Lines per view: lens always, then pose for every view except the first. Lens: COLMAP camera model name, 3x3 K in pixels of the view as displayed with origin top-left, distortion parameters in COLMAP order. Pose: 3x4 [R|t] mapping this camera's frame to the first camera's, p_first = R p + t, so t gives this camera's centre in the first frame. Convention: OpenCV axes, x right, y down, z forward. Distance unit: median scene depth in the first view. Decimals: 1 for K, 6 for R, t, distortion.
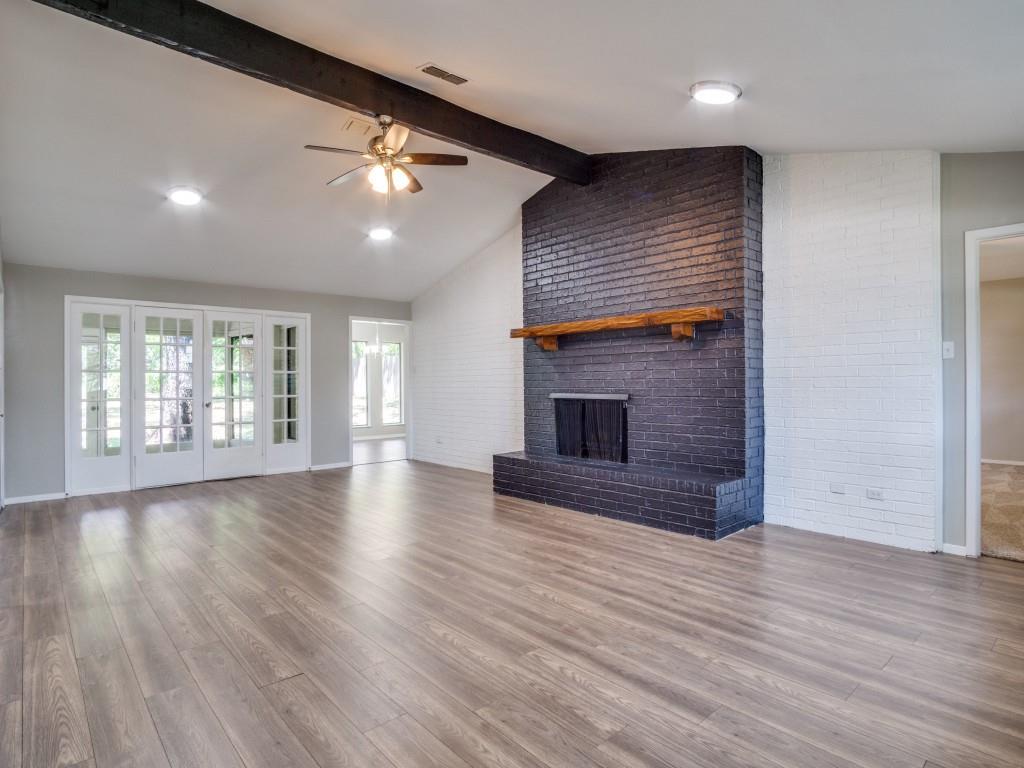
lens RADIAL K [[549.7, 0, 508.6], [0, 549.7, 364.4], [0, 0, 1]] dist [-0.019334, 0.002219]
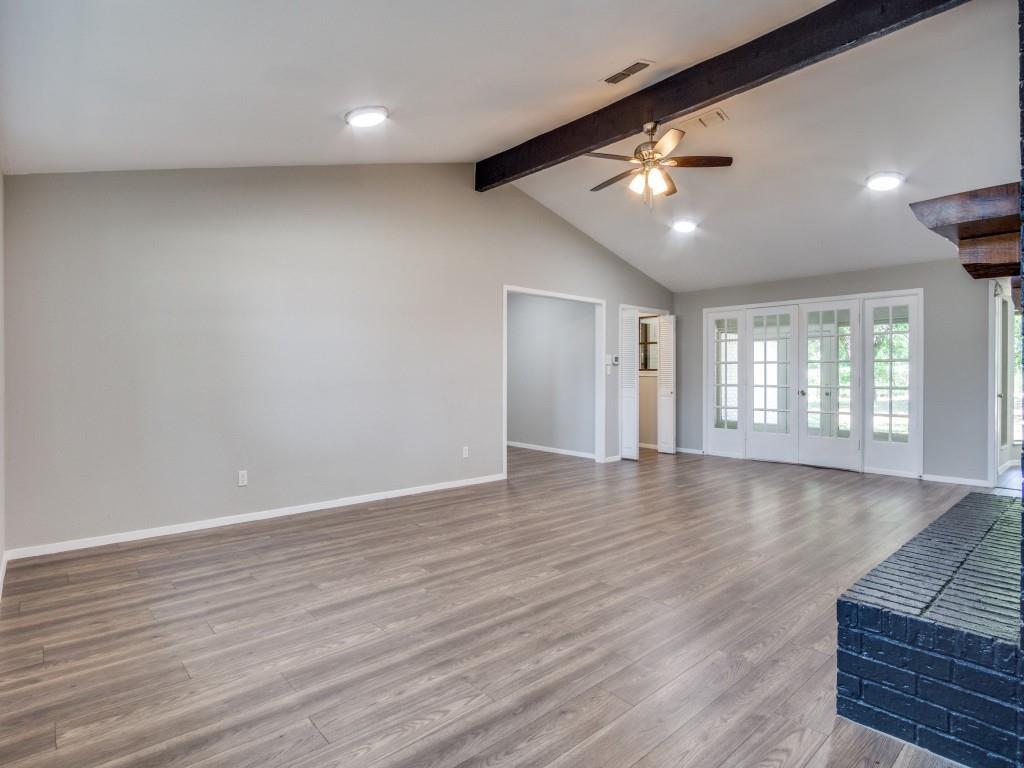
lens RADIAL K [[549.7, 0, 508.6], [0, 549.7, 364.4], [0, 0, 1]] dist [-0.019334, 0.002219]
pose [[-0.008953, -0.013260, -0.999872, 0.966669], [0.035762, 0.999268, -0.013572, 0.024710], [0.999320, -0.035879, -0.008473, 0.841992]]
